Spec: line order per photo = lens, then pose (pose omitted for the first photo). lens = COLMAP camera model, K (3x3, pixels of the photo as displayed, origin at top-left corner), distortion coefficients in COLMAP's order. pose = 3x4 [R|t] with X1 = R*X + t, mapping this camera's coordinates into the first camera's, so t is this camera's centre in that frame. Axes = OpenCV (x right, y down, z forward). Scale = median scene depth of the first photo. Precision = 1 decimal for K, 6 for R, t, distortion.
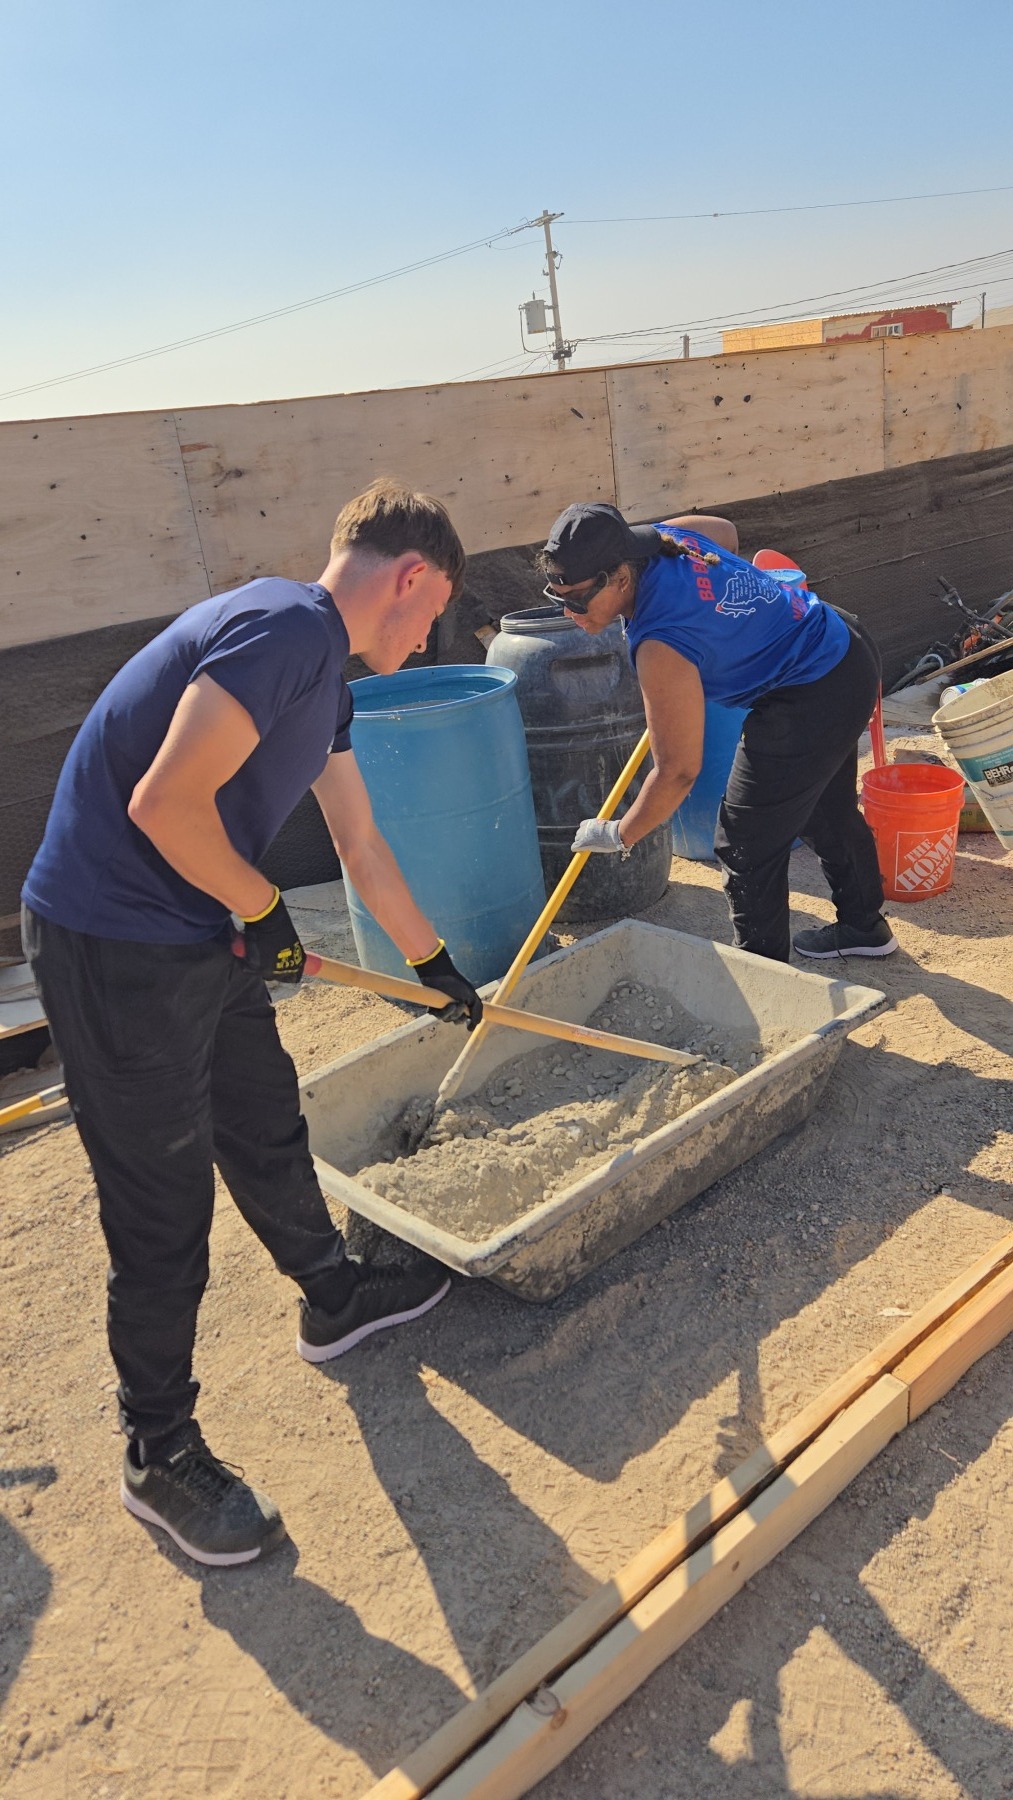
lens RADIAL K [[1202.8, 0, 504.8], [0, 1202.8, 903.4], [0, 0, 1]] dist [0.030607, -0.020874]
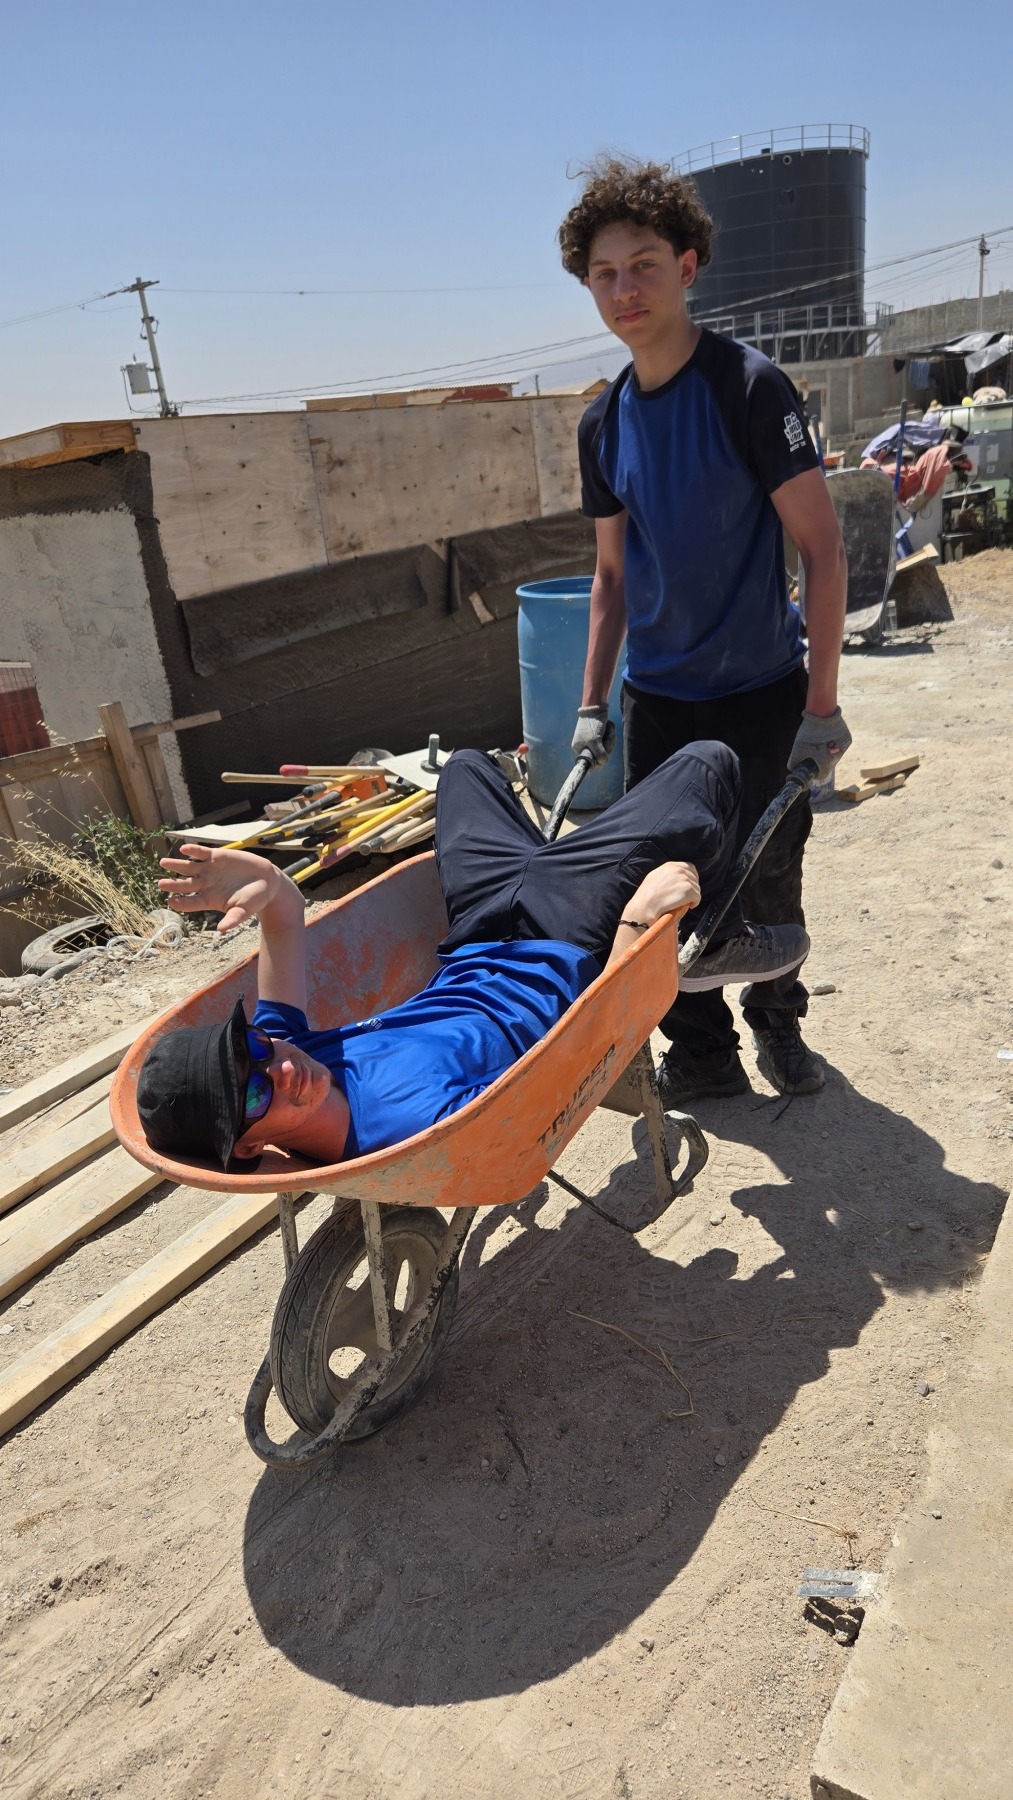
lens RADIAL K [[1202.8, 0, 494.0], [0, 1202.8, 899.9], [0, 0, 1]] dist [0.030607, -0.020874]
pose [[0.938792, -0.105083, 0.328065, -0.523067], [0.122474, 0.991931, -0.032745, 0.162732], [-0.321977, 0.070921, 0.944088, -0.225699]]
